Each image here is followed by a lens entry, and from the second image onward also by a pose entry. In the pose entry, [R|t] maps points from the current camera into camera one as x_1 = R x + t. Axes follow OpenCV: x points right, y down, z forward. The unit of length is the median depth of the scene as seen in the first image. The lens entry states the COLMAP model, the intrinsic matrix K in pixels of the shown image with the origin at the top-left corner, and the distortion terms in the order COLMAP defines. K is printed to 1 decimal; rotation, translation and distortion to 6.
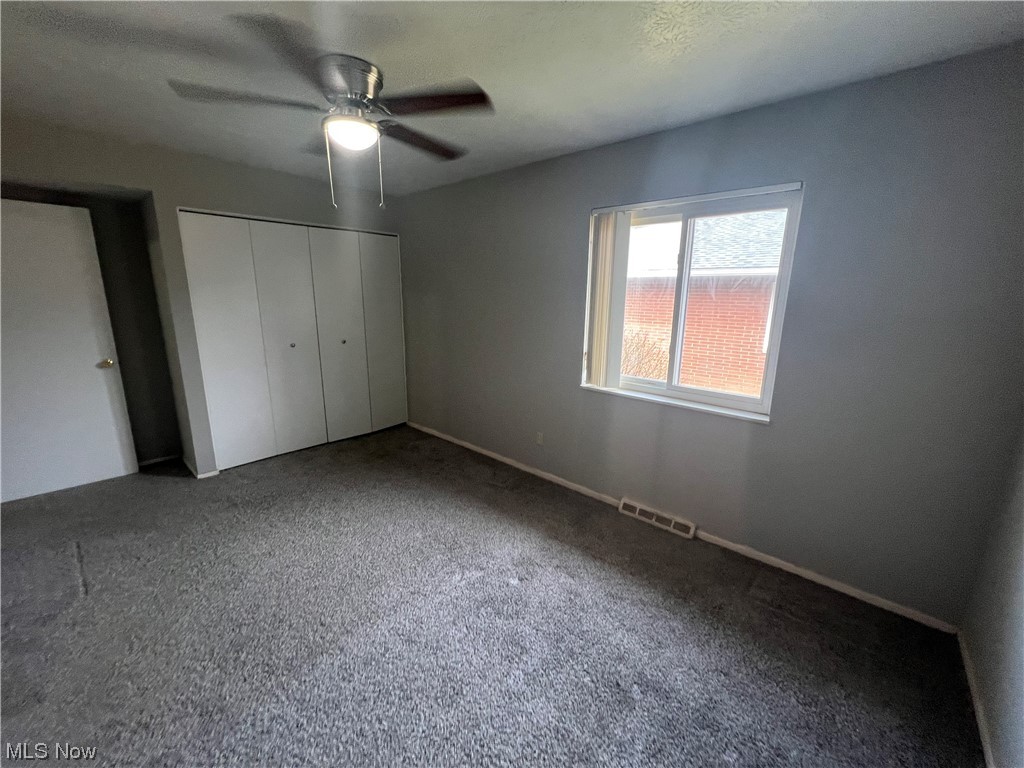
lens RADIAL K [[410.4, 0, 513.9], [0, 410.4, 386.2], [0, 0, 1]] dist [0.001452, 0.000110]
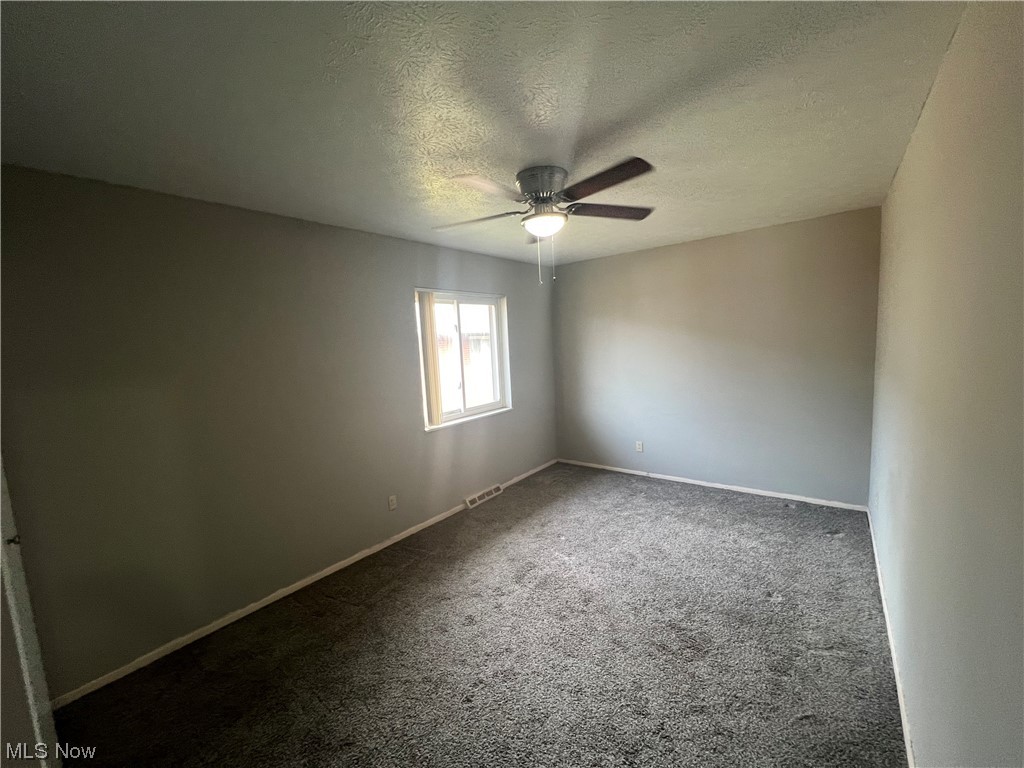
lens RADIAL K [[410.4, 0, 513.9], [0, 410.4, 386.2], [0, 0, 1]] dist [0.001452, 0.000110]
pose [[-0.064503, -0.124302, 0.990146, -1.288173], [0.271561, 0.952581, 0.137277, -0.276798], [-0.960257, 0.277739, -0.027689, 0.985819]]
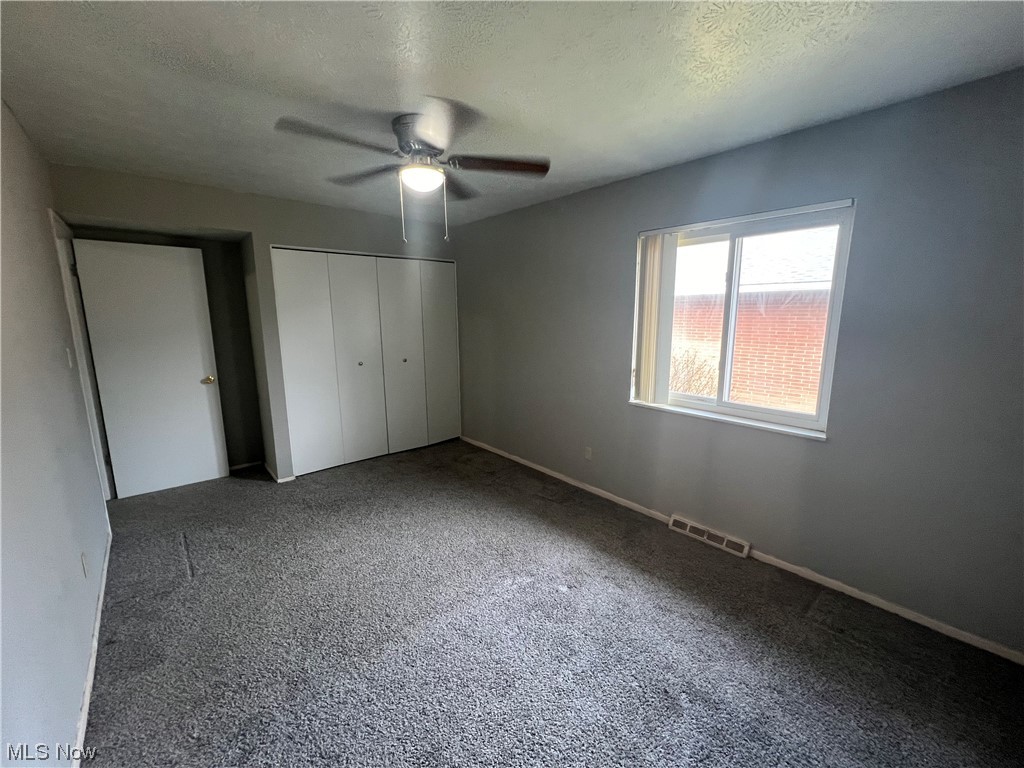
lens RADIAL K [[410.4, 0, 513.9], [0, 410.4, 386.2], [0, 0, 1]] dist [0.001452, 0.000110]
pose [[0.993063, 0.002890, -0.117550, -0.002787], [-0.008366, 0.998901, -0.046122, 0.012849], [0.117288, 0.046785, 0.991995, -0.063766]]
